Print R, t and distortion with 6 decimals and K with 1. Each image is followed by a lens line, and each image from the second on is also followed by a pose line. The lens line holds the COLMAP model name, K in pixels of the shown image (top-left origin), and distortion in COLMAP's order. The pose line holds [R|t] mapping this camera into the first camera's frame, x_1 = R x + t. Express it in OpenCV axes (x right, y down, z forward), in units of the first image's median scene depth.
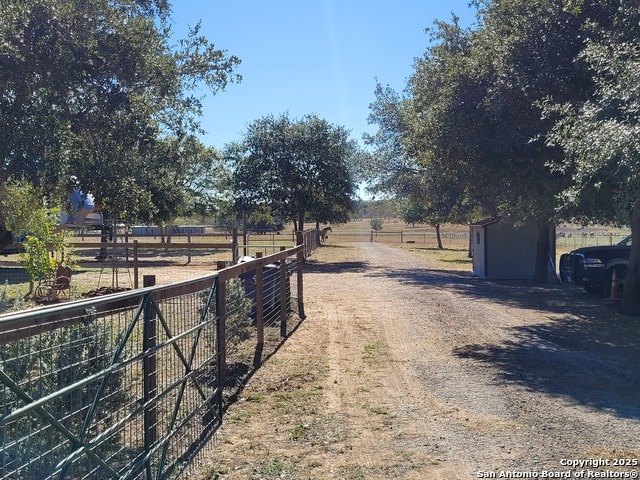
lens RADIAL K [[577.9, 0, 320.0], [0, 577.9, 240.0], [0, 0, 1]] dist [0.188526, 0.000222]
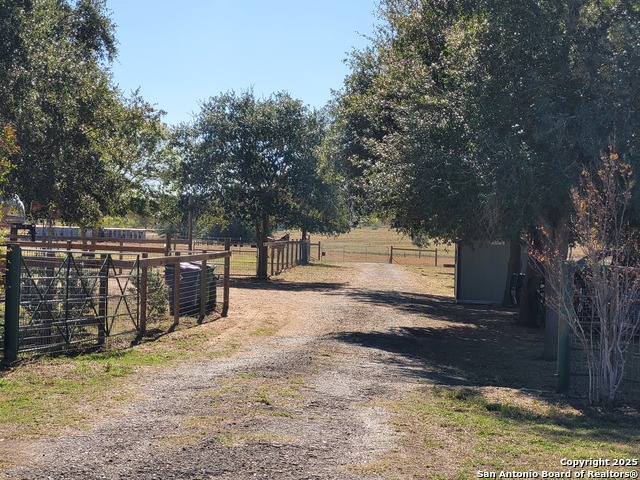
lens RADIAL K [[1416.4, 0, 320.0], [0, 1416.4, 240.0], [0, 0, 1]] dist [0.557055, 0.072861]
pose [[0.996104, 0.038267, -0.079450, 0.194445], [-0.040061, 0.998974, -0.021117, 0.021227], [0.078561, 0.024217, 0.996615, -0.897160]]
